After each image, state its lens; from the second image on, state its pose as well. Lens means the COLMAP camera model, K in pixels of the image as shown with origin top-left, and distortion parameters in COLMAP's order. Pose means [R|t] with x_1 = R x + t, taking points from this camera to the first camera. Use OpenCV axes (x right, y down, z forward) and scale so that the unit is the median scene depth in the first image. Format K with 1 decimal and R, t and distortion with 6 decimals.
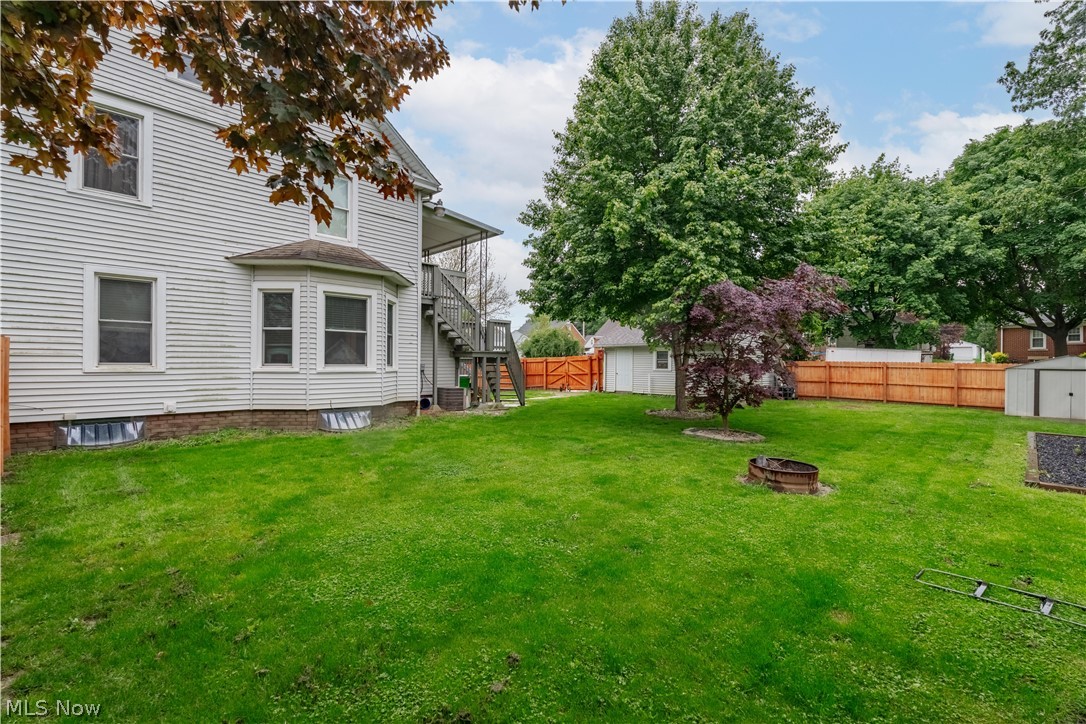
lens RADIAL K [[478.5, 0, 542.6], [0, 478.5, 363.0], [0, 0, 1]] dist [-0.003400, 0.000253]
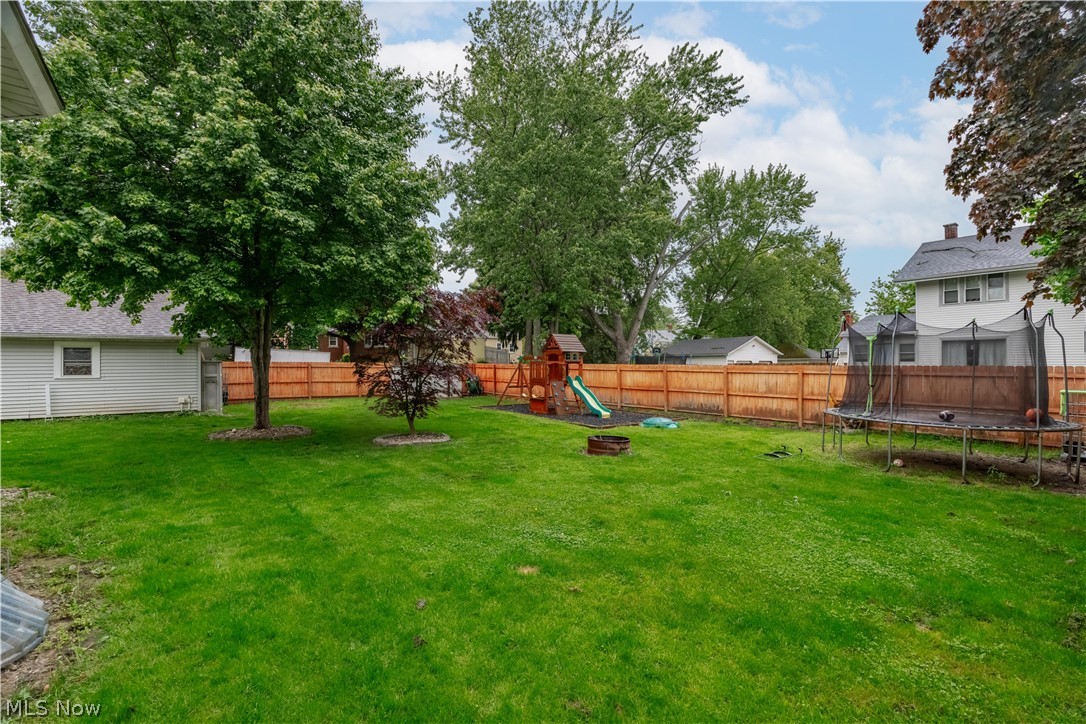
lens RADIAL K [[478.5, 0, 542.1], [0, 478.5, 362.3], [0, 0, 1]] dist [-0.003400, 0.000253]
pose [[0.131921, -0.007437, 0.991232, -0.310015], [0.000855, 0.999972, 0.007389, -0.009481], [-0.991260, -0.000127, 0.131924, 0.325049]]
